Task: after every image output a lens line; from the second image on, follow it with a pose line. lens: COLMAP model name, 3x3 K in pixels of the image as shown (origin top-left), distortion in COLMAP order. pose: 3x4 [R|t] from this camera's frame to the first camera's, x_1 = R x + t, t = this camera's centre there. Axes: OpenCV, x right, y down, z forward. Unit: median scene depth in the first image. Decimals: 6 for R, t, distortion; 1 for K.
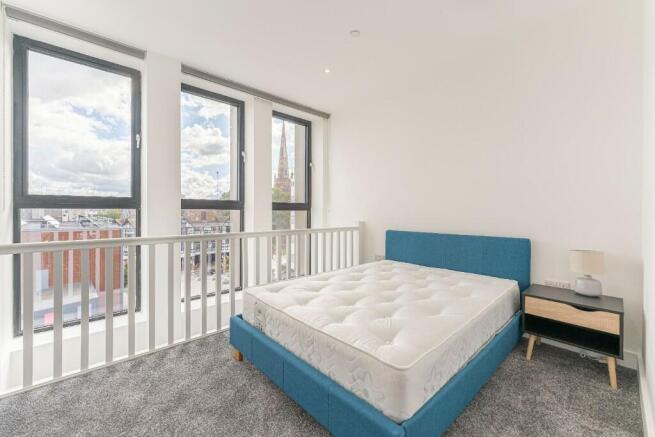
lens RADIAL K [[266.7, 0, 329.2], [0, 266.7, 214.9], [0, 0, 1]] dist [0.007868, -0.000971]
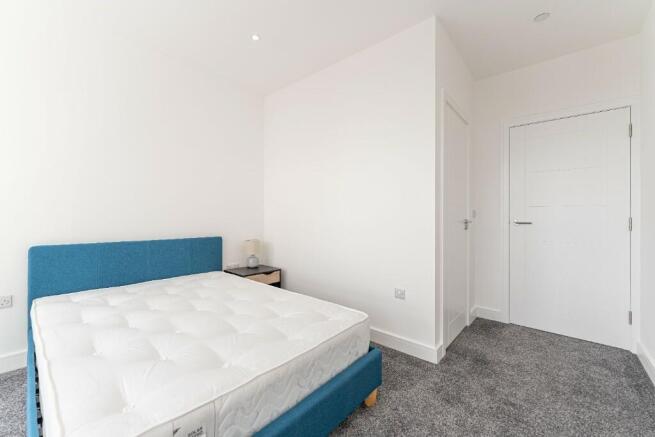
lens RADIAL K [[266.7, 0, 327.3], [0, 266.7, 217.3], [0, 0, 1]] dist [0.007868, -0.000971]
pose [[-0.115439, -0.004341, 0.993305, -0.712865], [0.002195, 0.999987, 0.004626, -0.007407], [-0.993312, 0.002714, -0.115428, 0.802776]]
